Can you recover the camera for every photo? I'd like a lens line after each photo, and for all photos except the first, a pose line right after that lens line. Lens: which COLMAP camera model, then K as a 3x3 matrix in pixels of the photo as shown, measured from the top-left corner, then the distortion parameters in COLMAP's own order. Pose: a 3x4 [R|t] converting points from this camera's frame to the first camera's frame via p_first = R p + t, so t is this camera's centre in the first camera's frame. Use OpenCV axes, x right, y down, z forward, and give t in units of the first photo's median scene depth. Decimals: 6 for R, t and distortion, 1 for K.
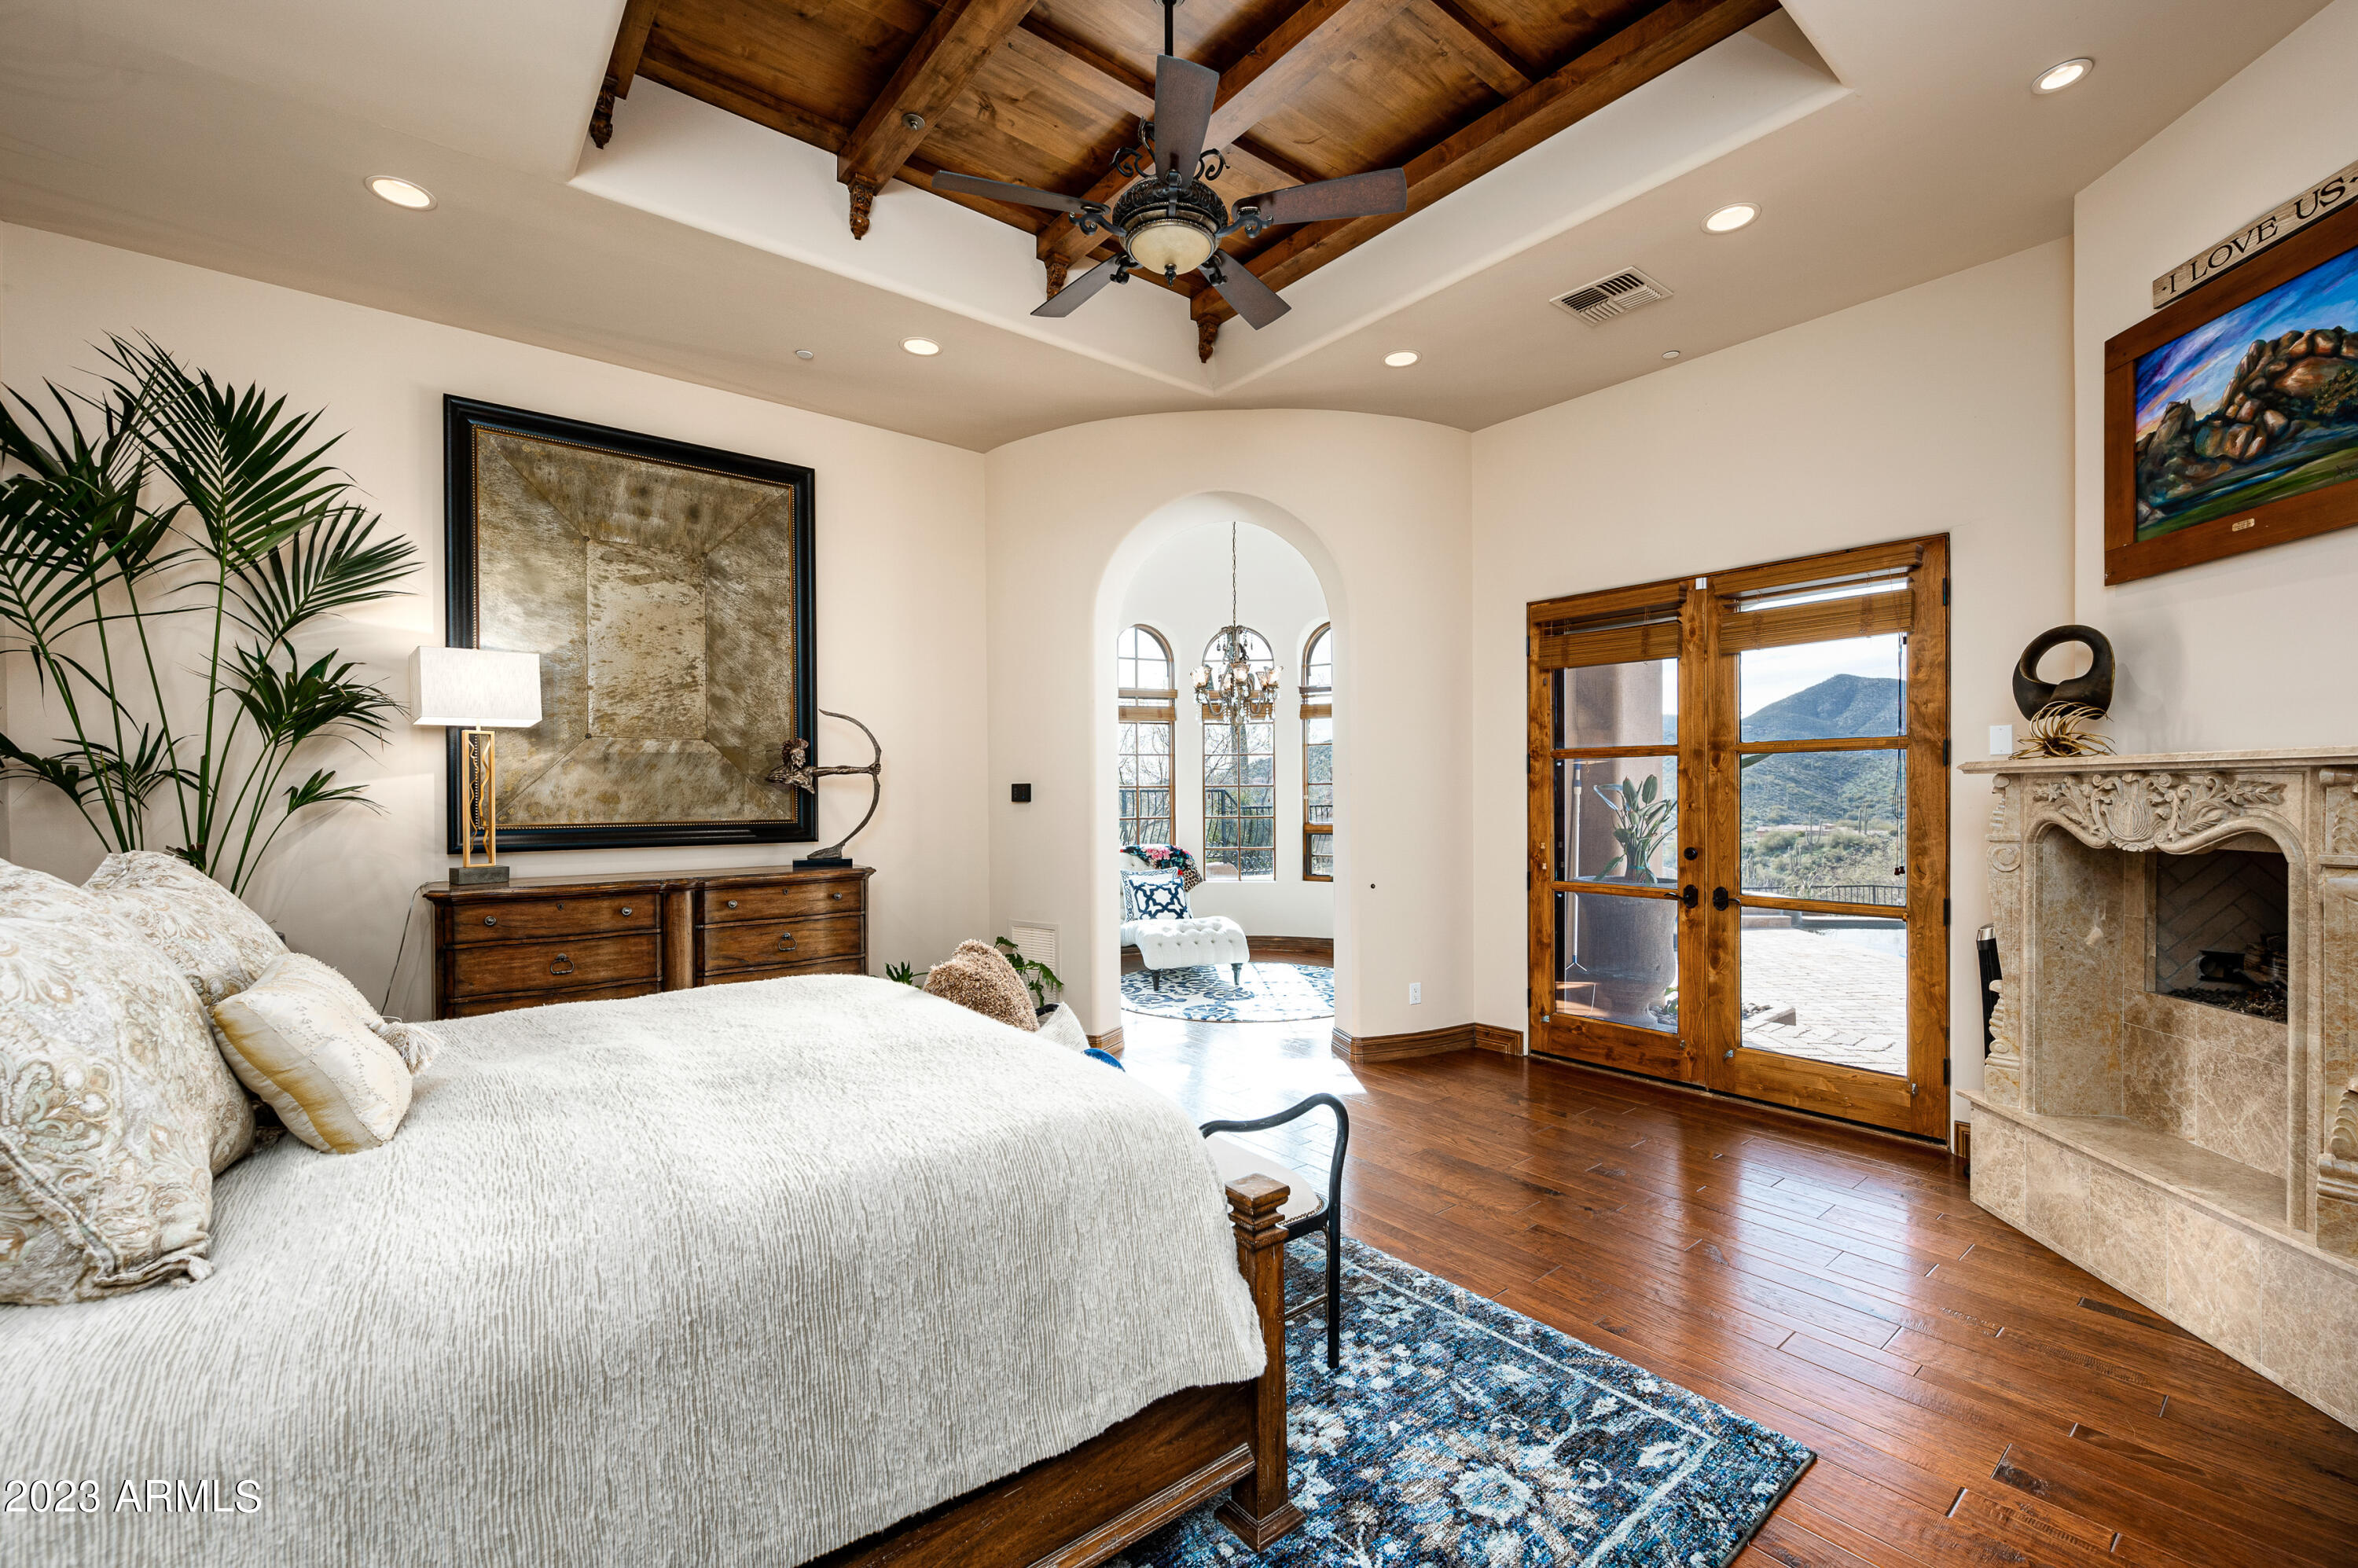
lens RADIAL K [[990.5, 0, 1184.0], [0, 990.5, 789.1], [0, 0, 1]] dist [0.014528, 0.000165]
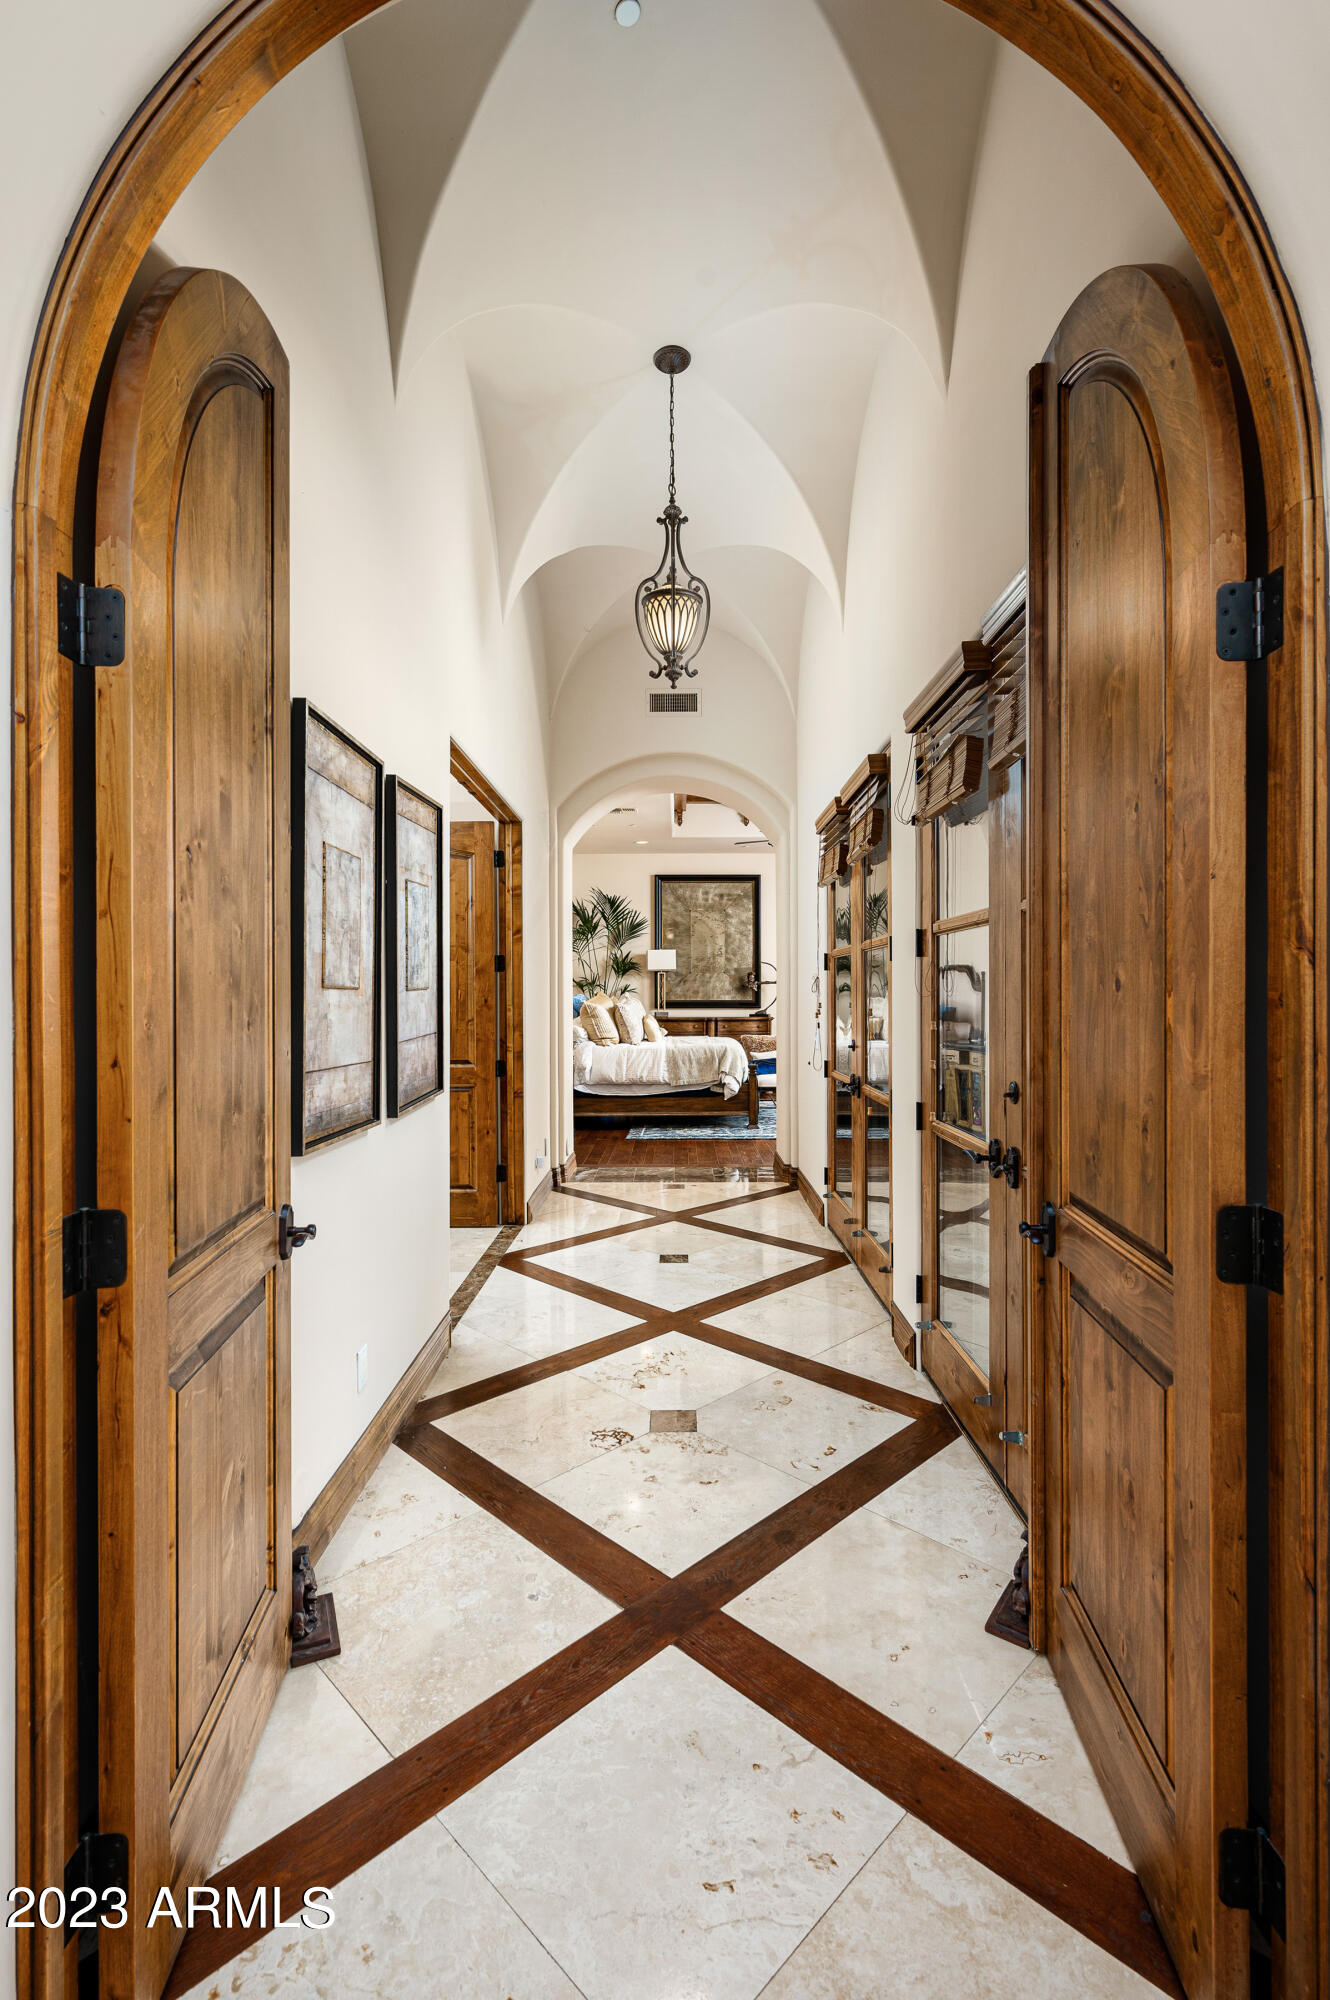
lens RADIAL K [[904.4, 0, 665.3], [0, 904.4, 1000.7], [0, 0, 1]] dist [-0.001328, 0.000316]
pose [[0.773139, 0.002618, -0.634232, 1.085022], [0.001980, 0.999977, 0.006542, 0.014369], [0.634234, -0.006314, 0.773116, -1.187615]]
